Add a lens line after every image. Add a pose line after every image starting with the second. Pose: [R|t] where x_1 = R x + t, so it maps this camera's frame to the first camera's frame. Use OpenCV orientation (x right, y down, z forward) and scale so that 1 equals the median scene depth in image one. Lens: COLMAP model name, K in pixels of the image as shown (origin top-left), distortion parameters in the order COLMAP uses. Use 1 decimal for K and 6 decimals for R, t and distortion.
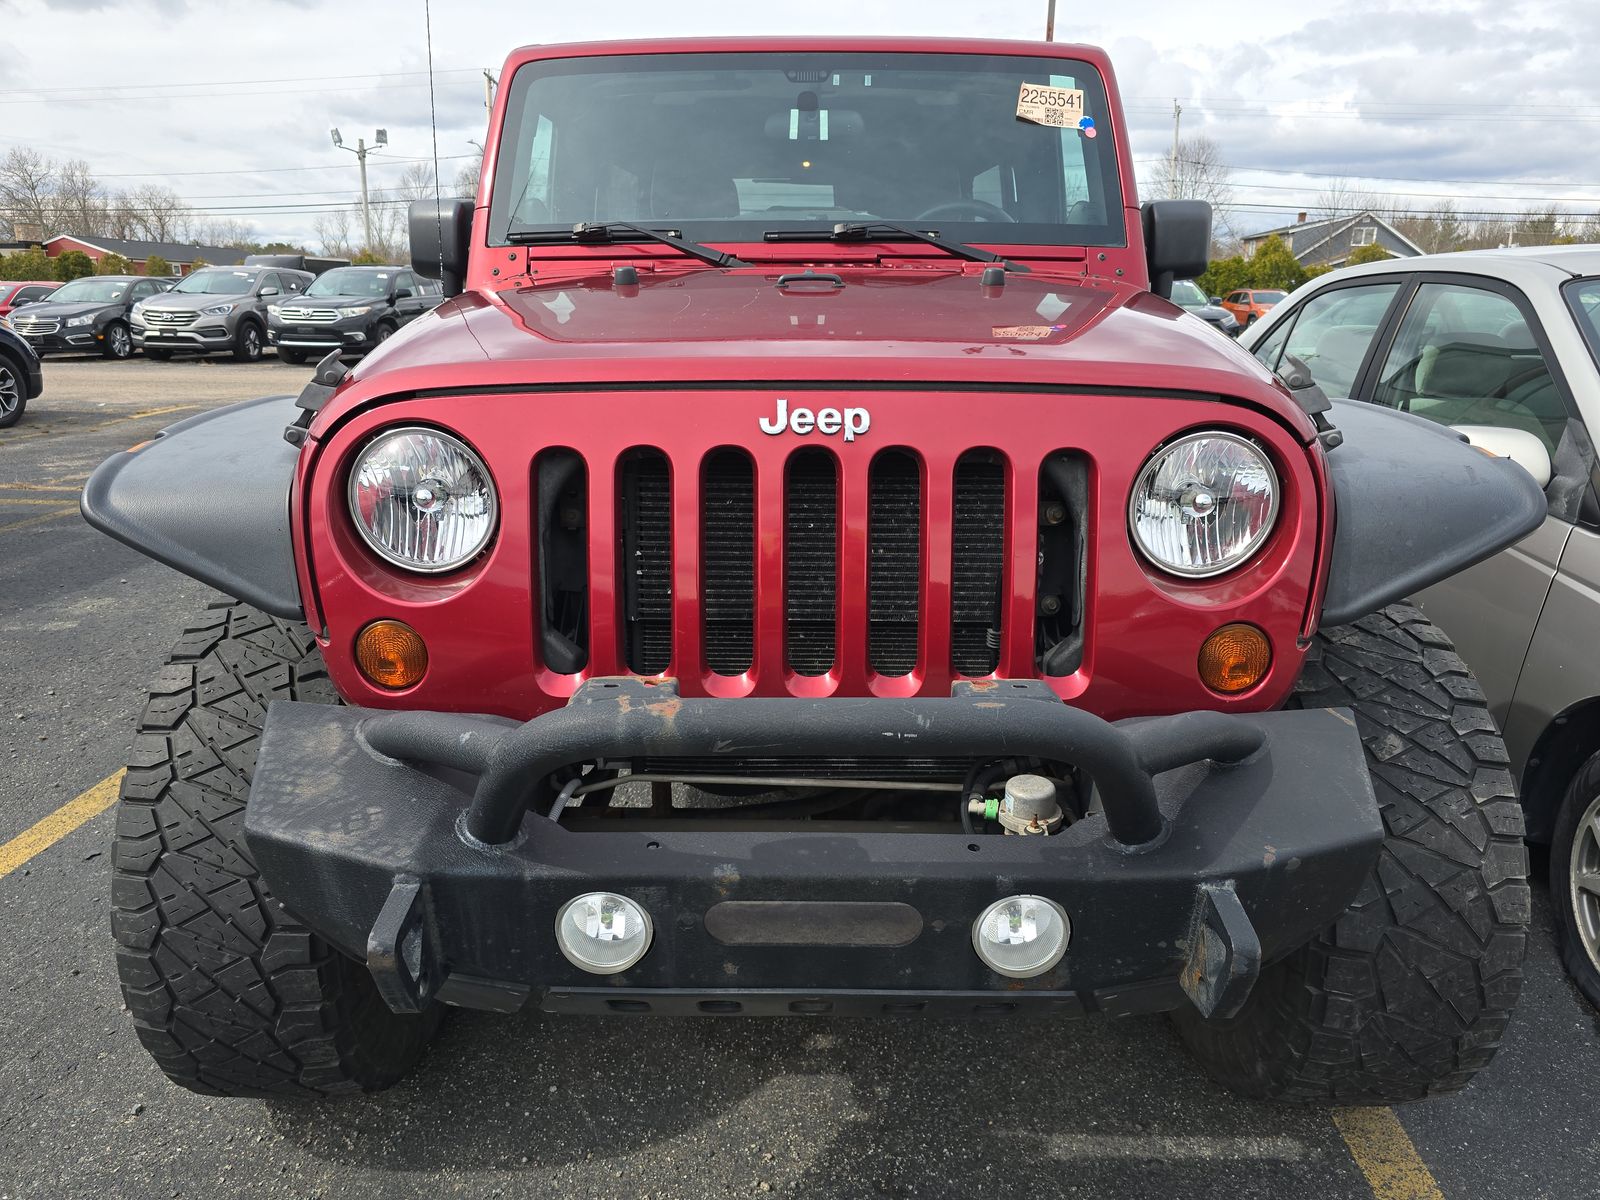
lens RADIAL K [[1079.5, 0, 794.7], [0, 1079.5, 591.5], [0, 0, 1]] dist [0.056231, -0.053650]
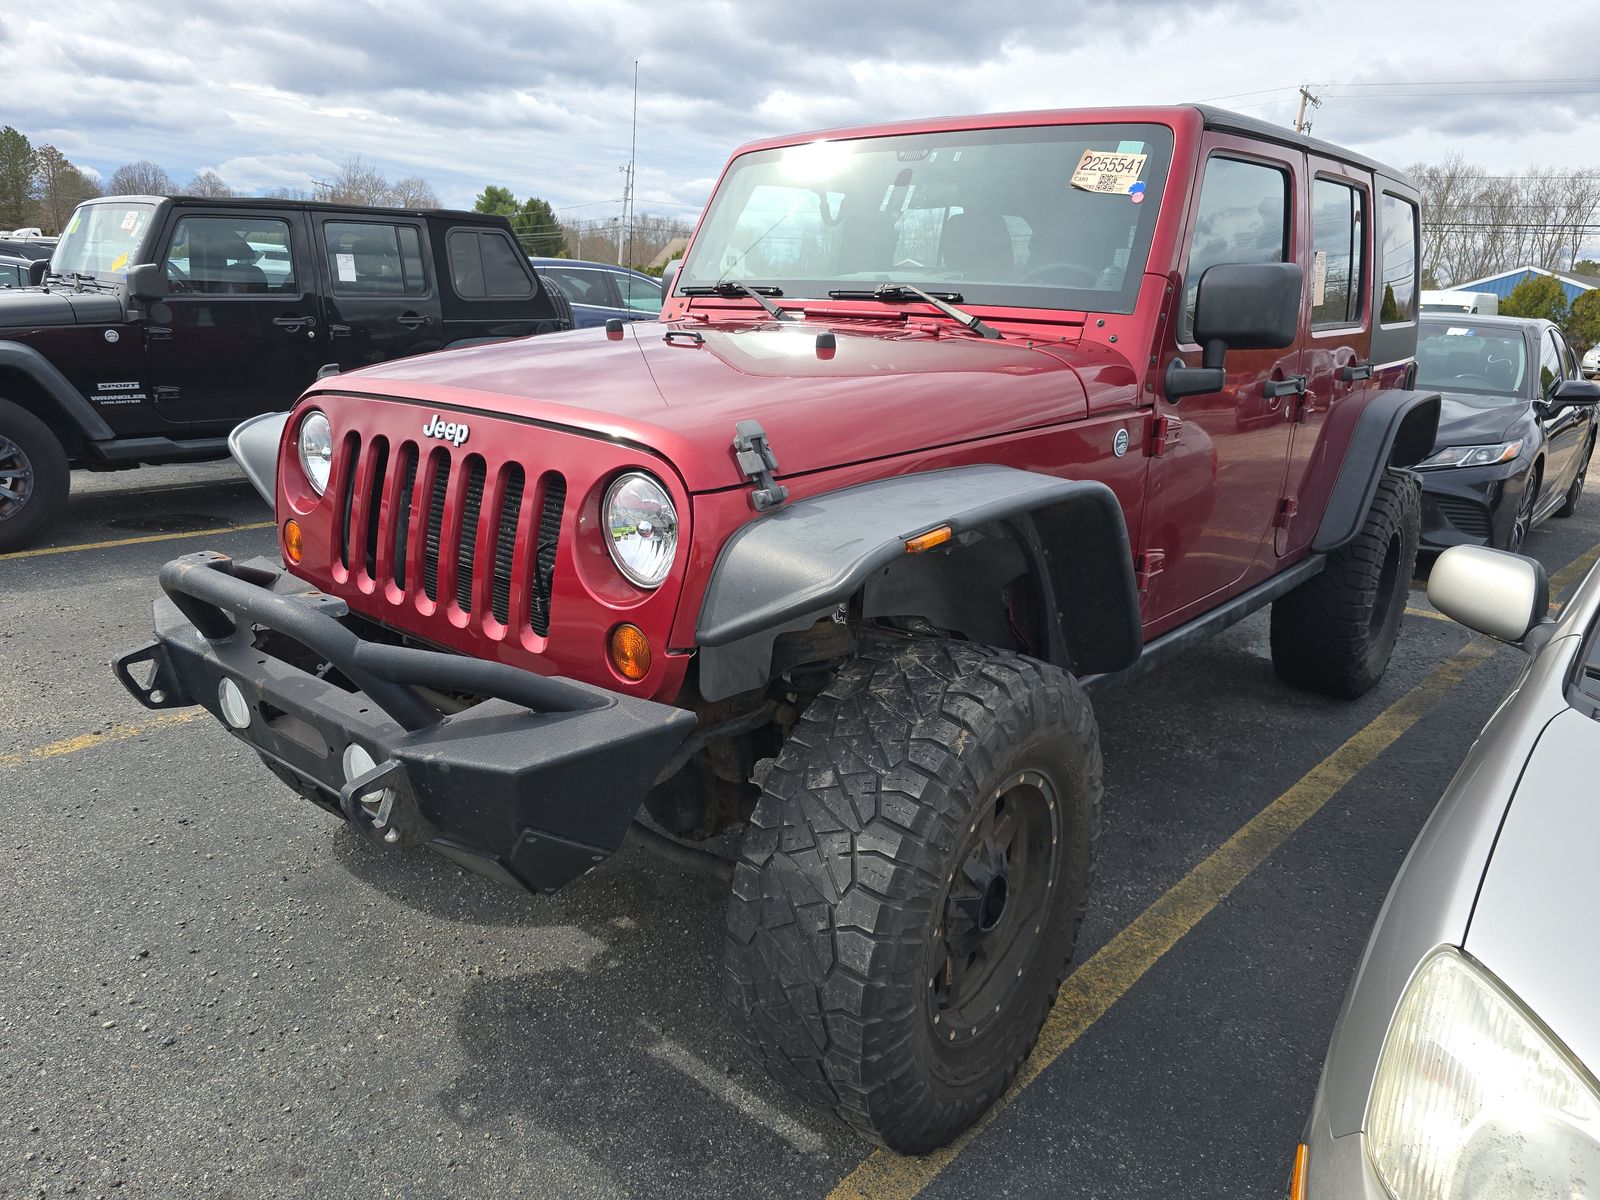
lens RADIAL K [[1079.5, 0, 794.7], [0, 1079.5, 591.5], [0, 0, 1]] dist [0.056231, -0.053650]
pose [[0.776492, 0.190811, -0.600542, 0.990897], [-0.201178, 0.978242, 0.050697, -0.083501], [0.597149, 0.081450, 0.797984, 0.076026]]
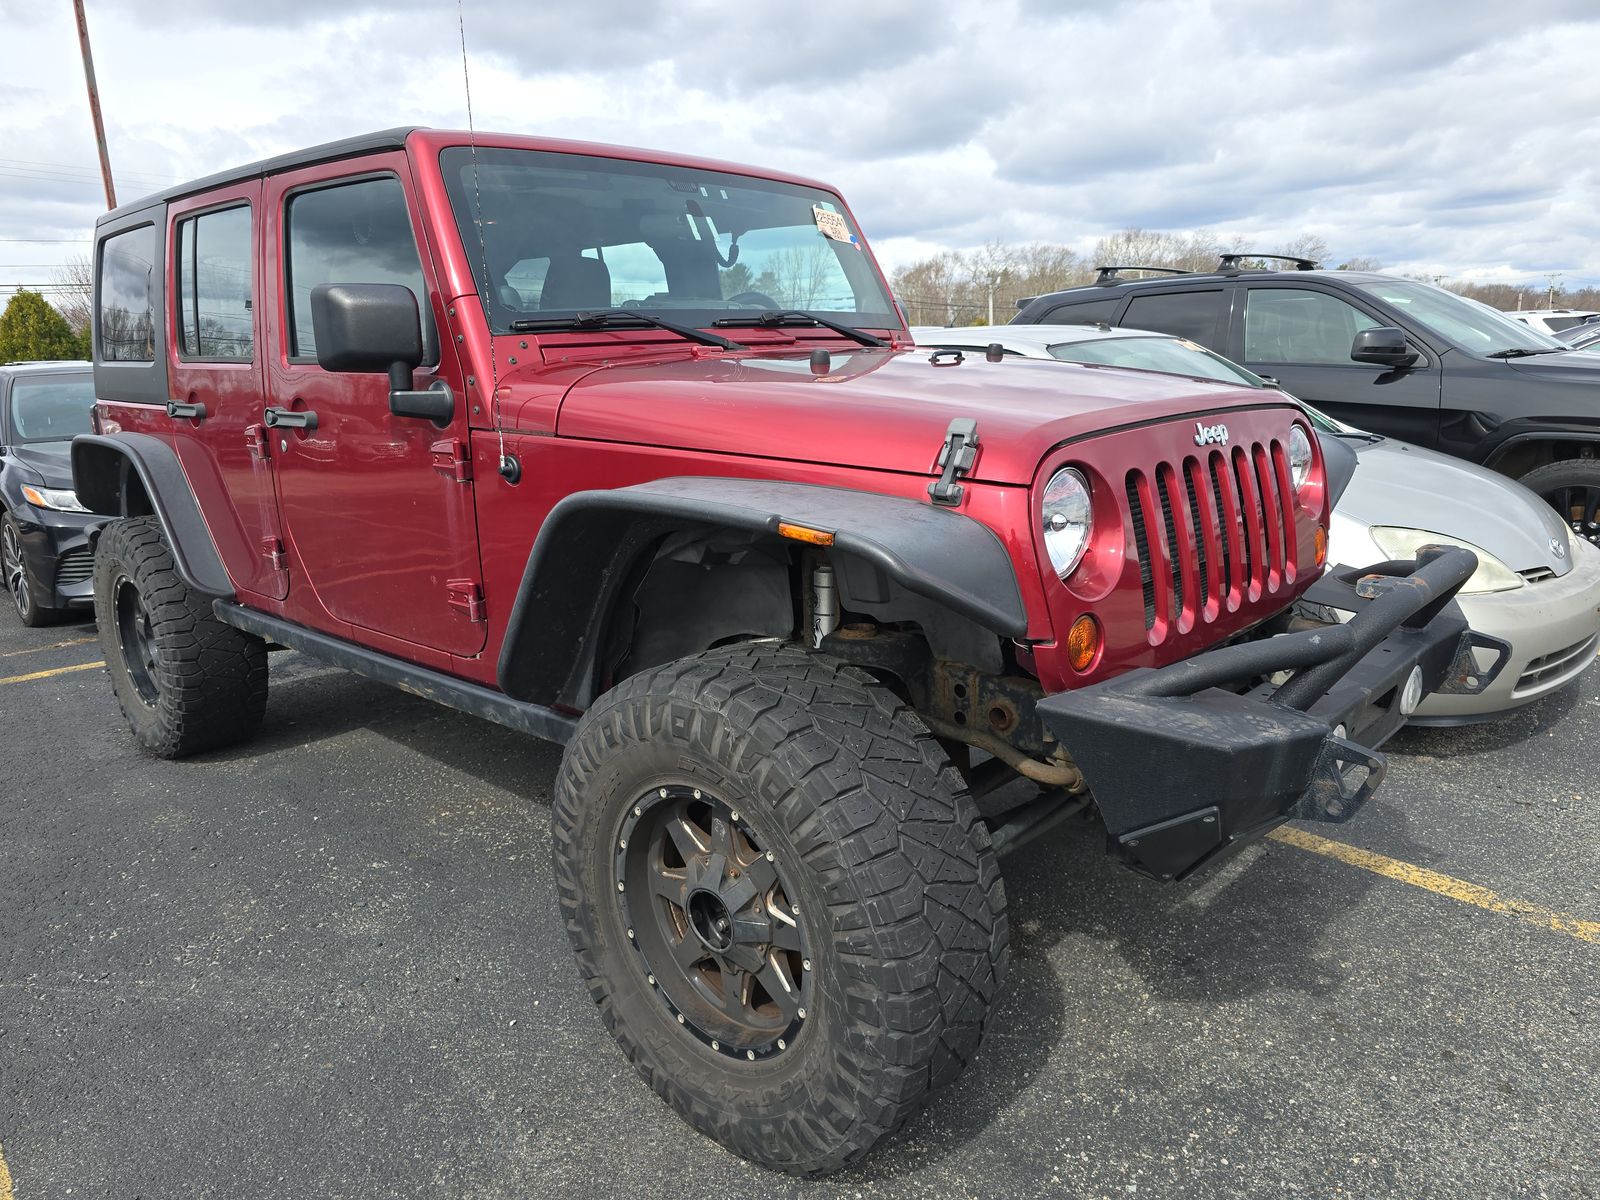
lens RADIAL K [[1079.5, 0, 794.7], [0, 1079.5, 591.5], [0, 0, 1]] dist [0.056231, -0.053650]
pose [[0.688043, -0.182371, 0.702381, -1.144115], [0.231449, 0.972505, 0.025783, -0.085959], [-0.687771, 0.144826, 0.711335, 0.237538]]
